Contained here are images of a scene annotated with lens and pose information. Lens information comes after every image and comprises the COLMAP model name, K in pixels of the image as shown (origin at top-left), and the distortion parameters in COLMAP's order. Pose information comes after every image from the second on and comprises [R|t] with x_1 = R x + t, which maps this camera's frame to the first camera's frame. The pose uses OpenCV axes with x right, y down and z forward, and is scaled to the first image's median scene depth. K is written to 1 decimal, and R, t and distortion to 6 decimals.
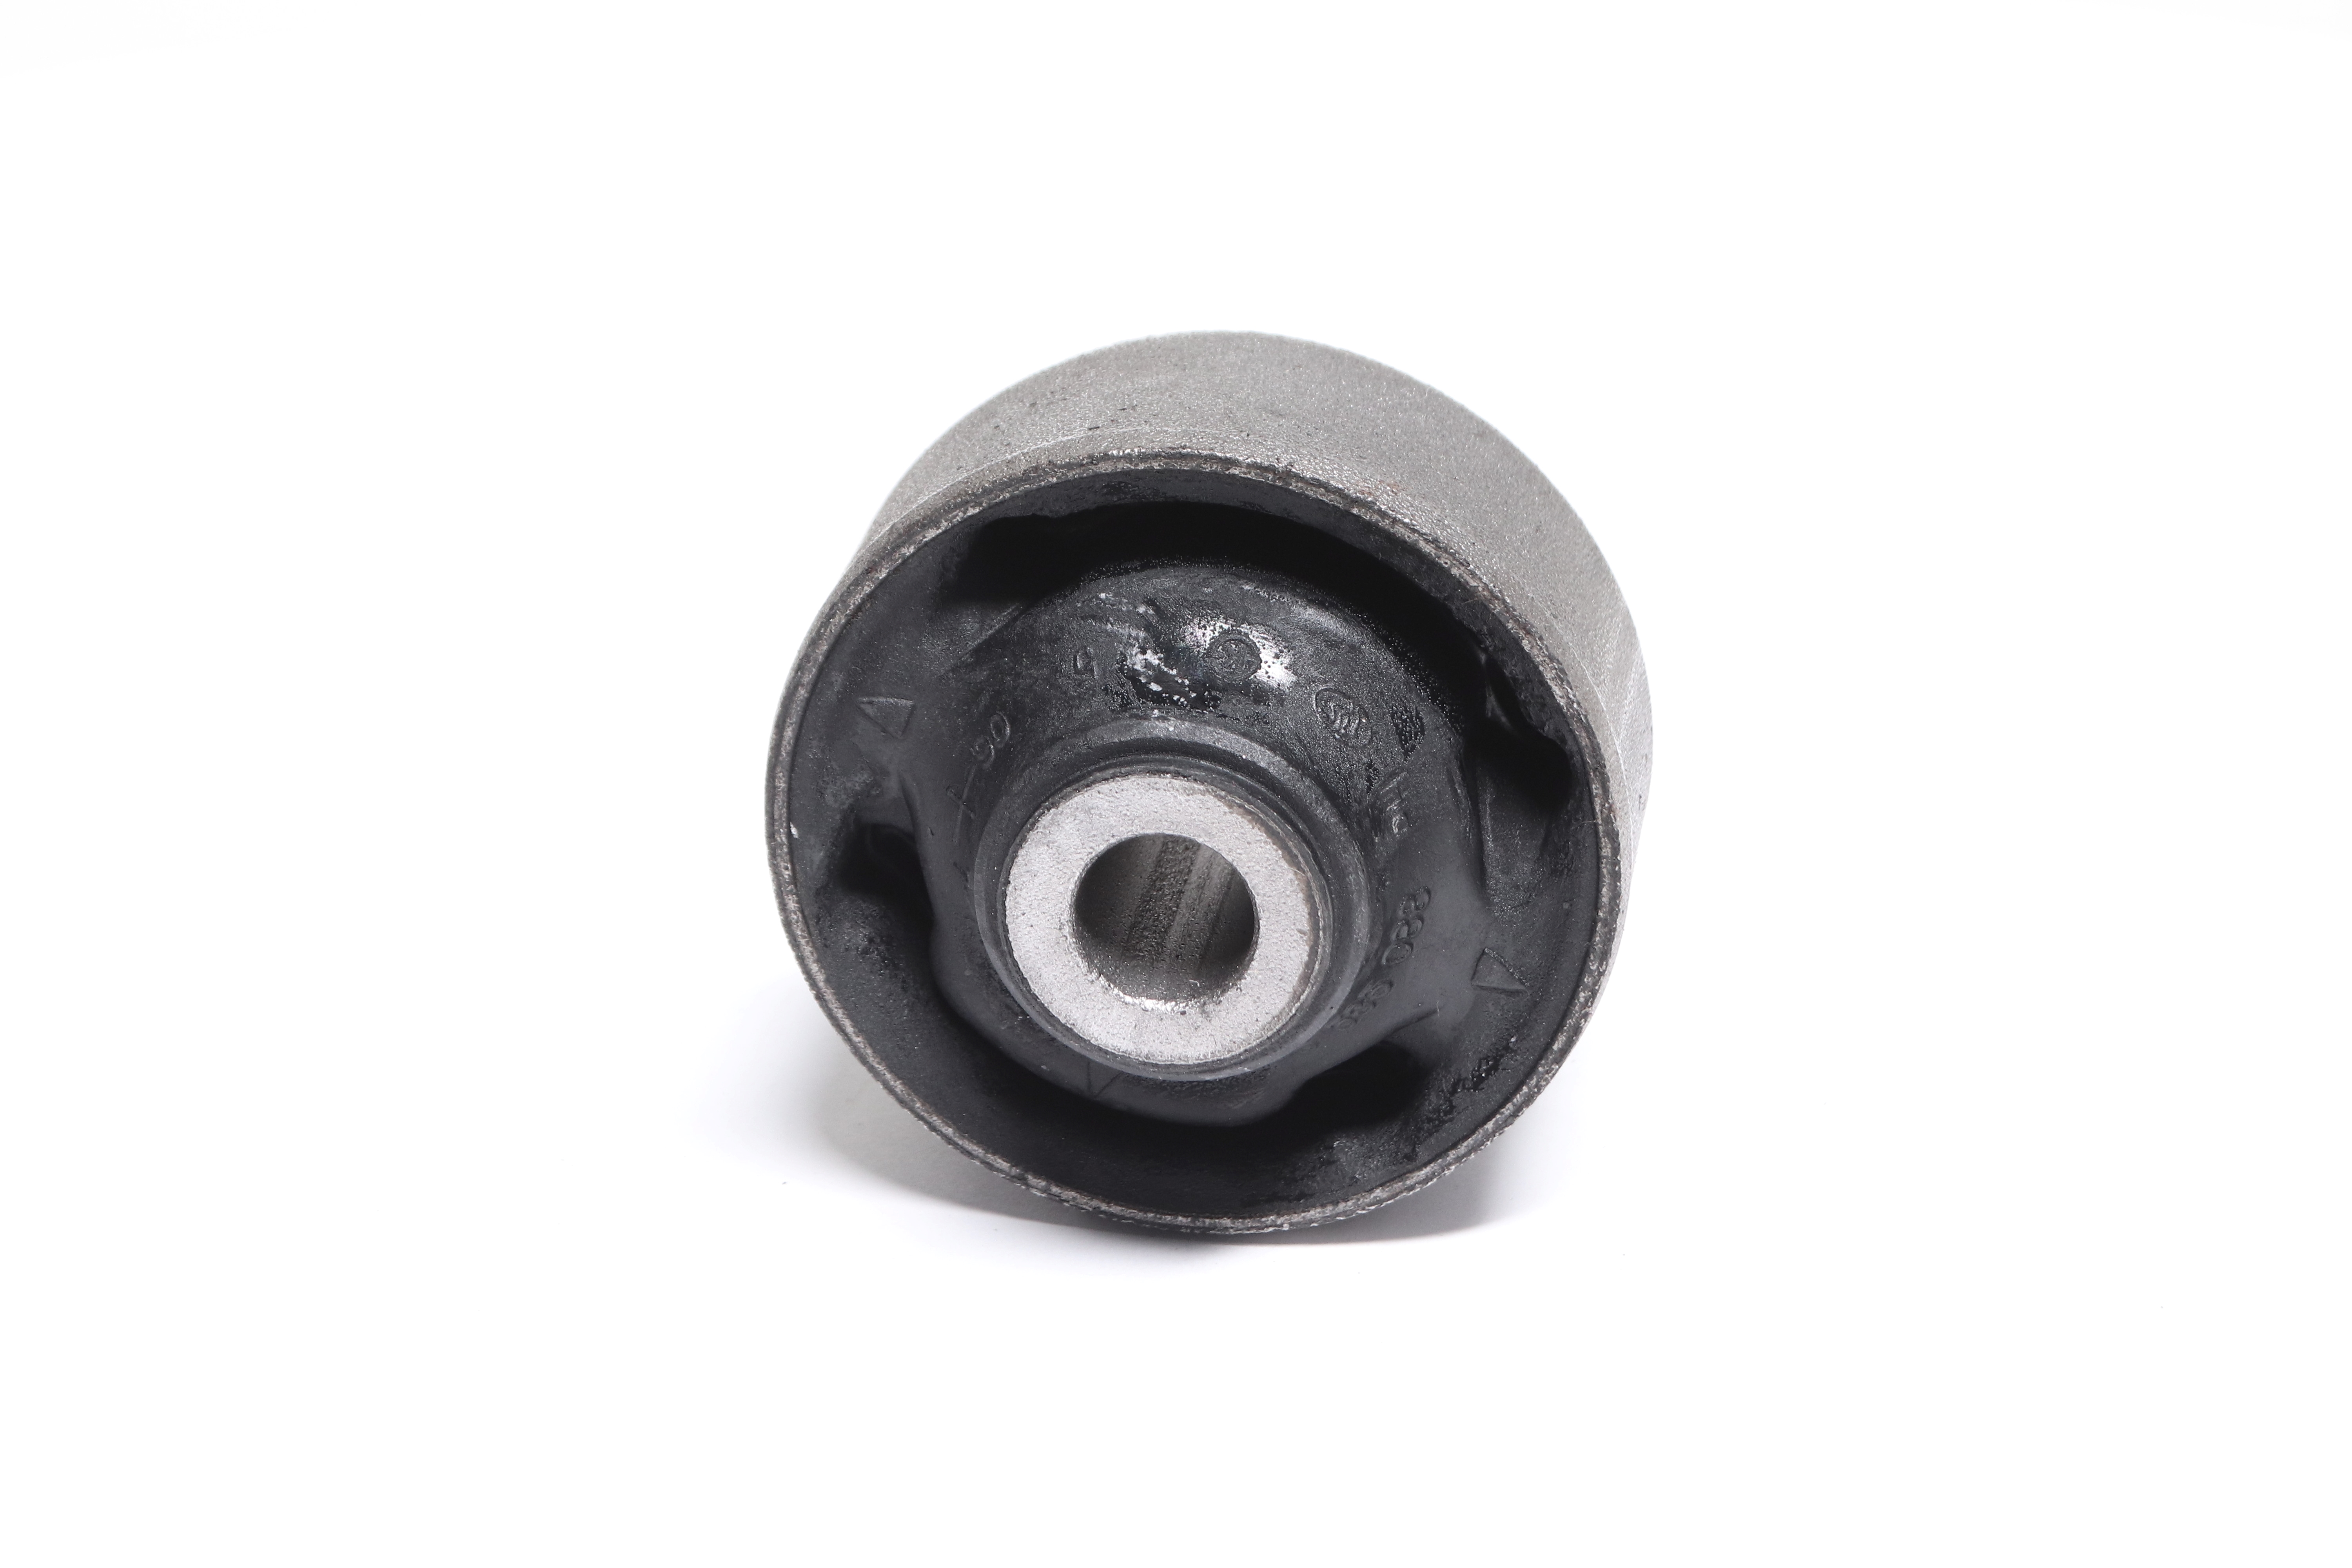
lens RADIAL K [[6060.3, 0, 1174.7], [0, 6060.3, 790.7], [0, 0, 1]] dist [0.022078, 0.000000]
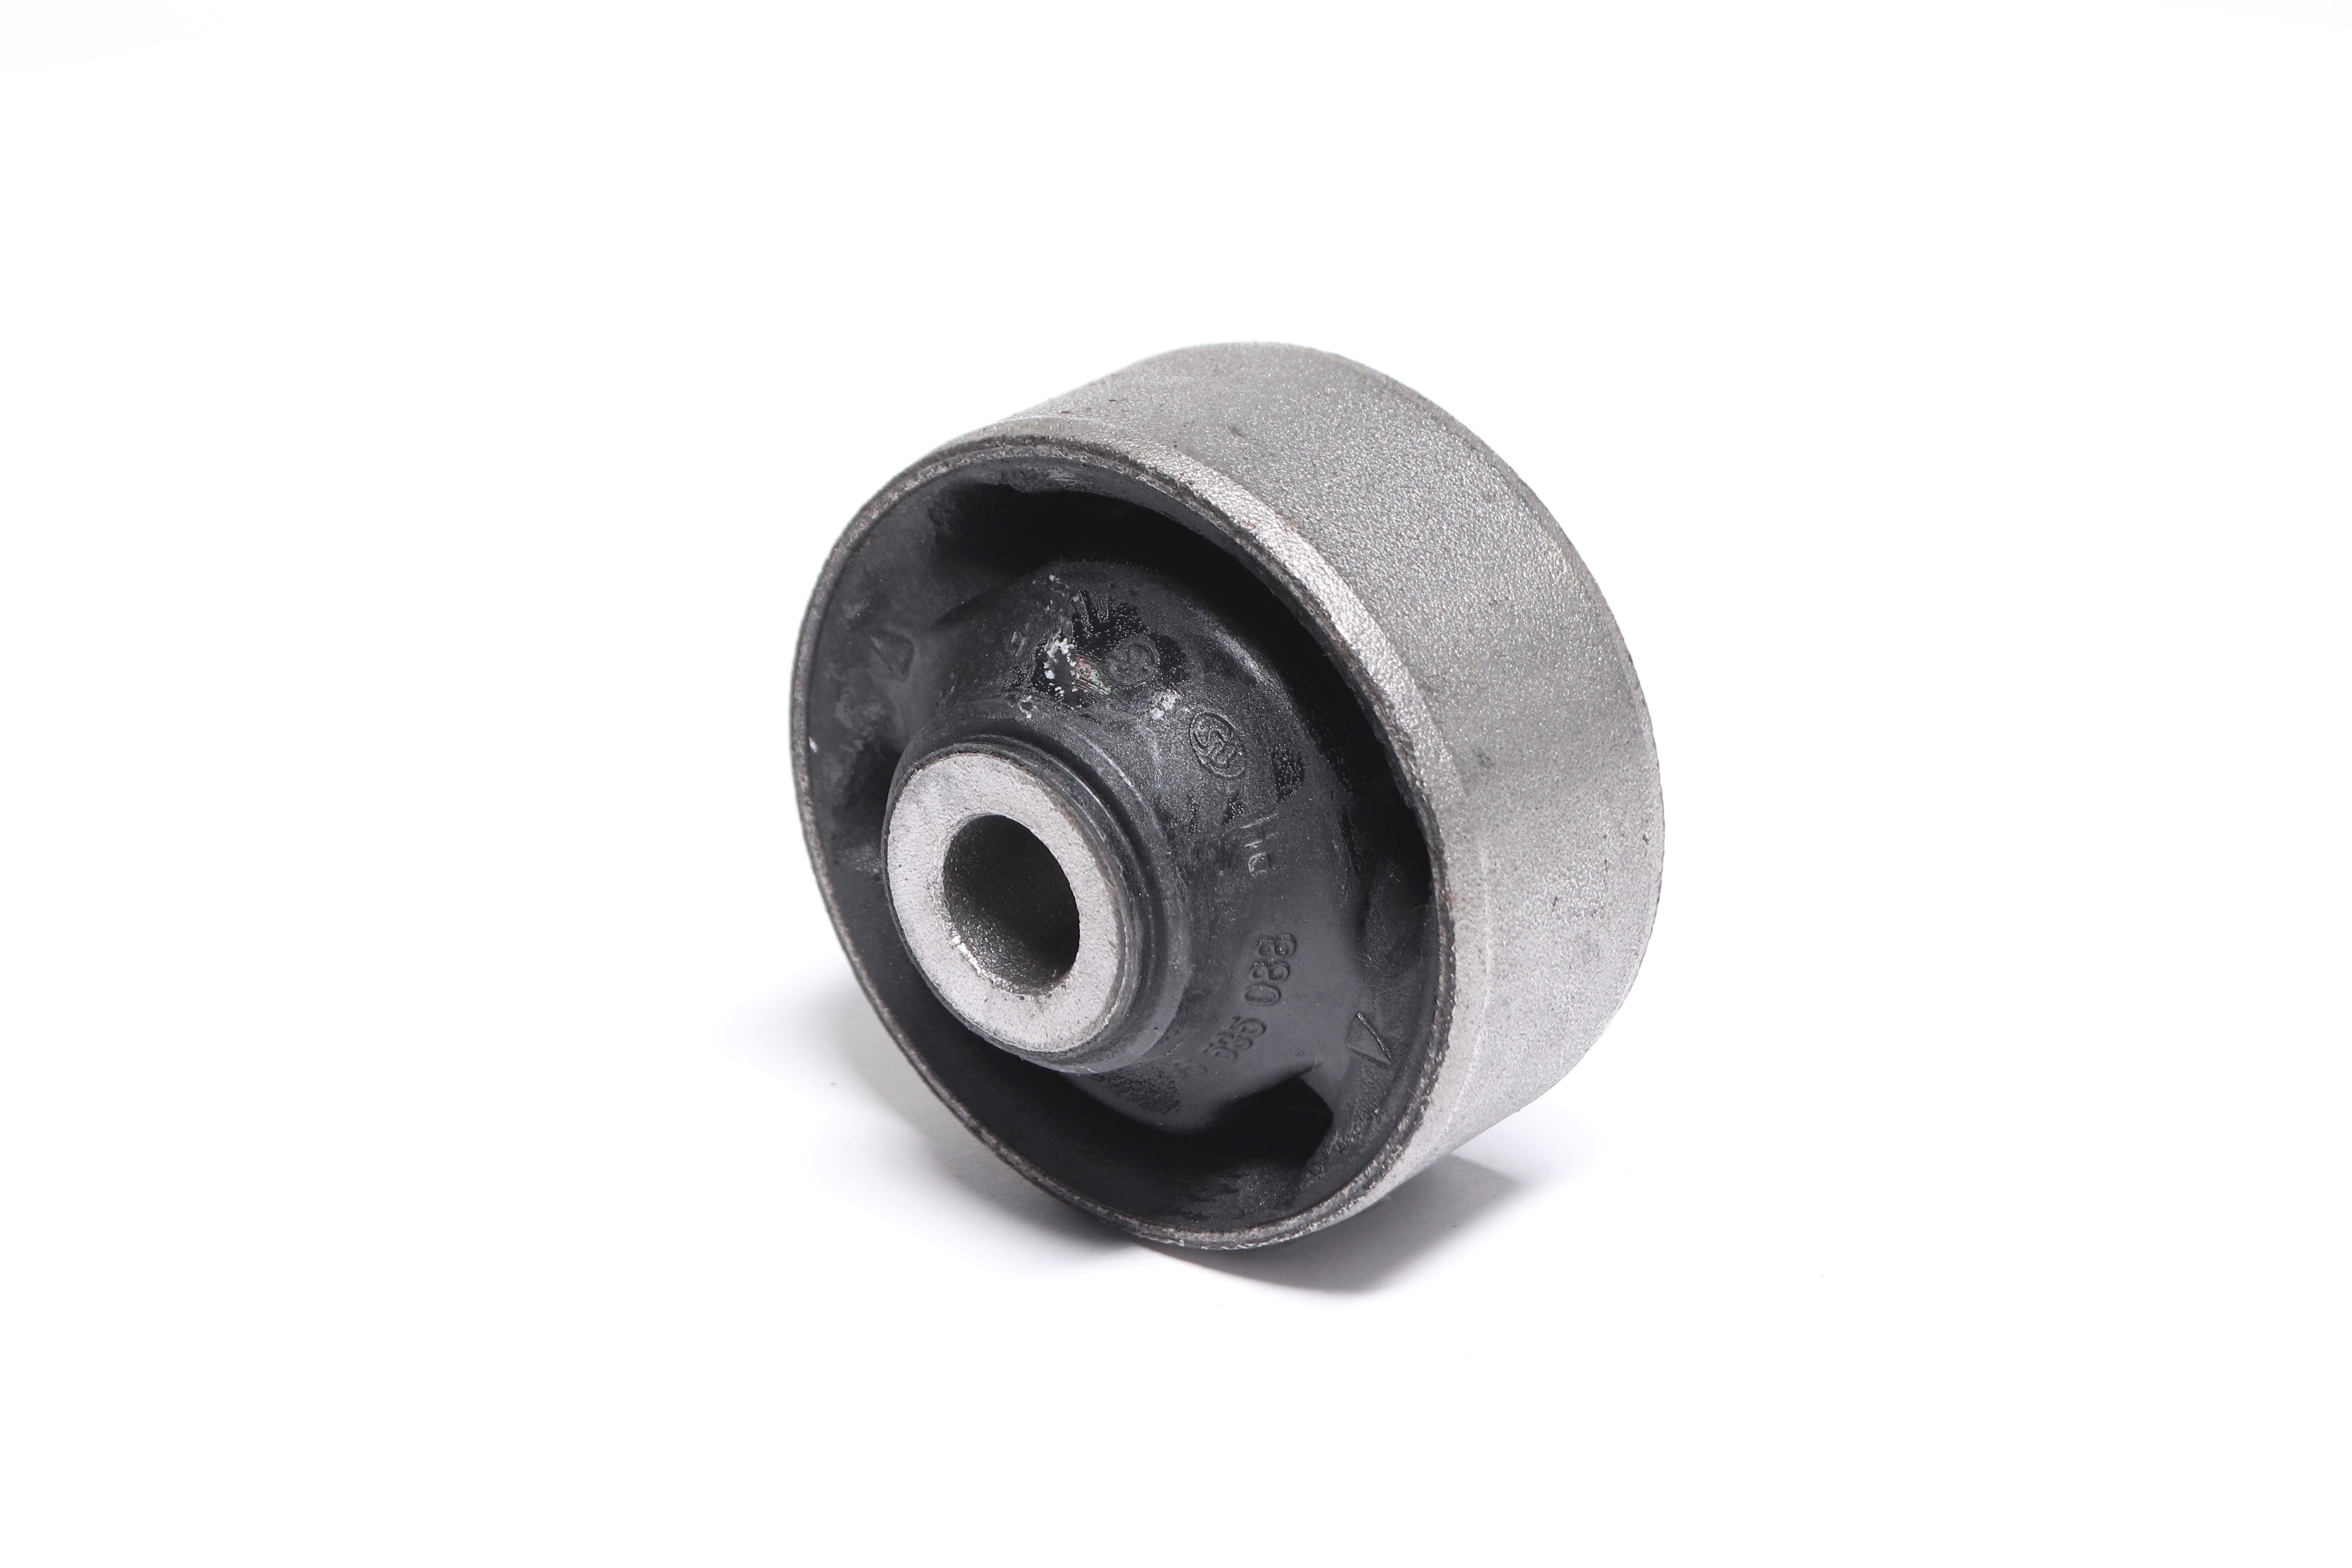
lens RADIAL K [[6060.3, 0, 1176.2], [0, 6060.3, 780.8], [0, 0, 1]] dist [0.022078, 0.000000]
pose [[0.832403, 0.213839, -0.511252, 0.524927], [-0.206399, 0.975808, 0.072094, -0.075680], [0.514301, 0.045511, 0.856402, 0.148416]]
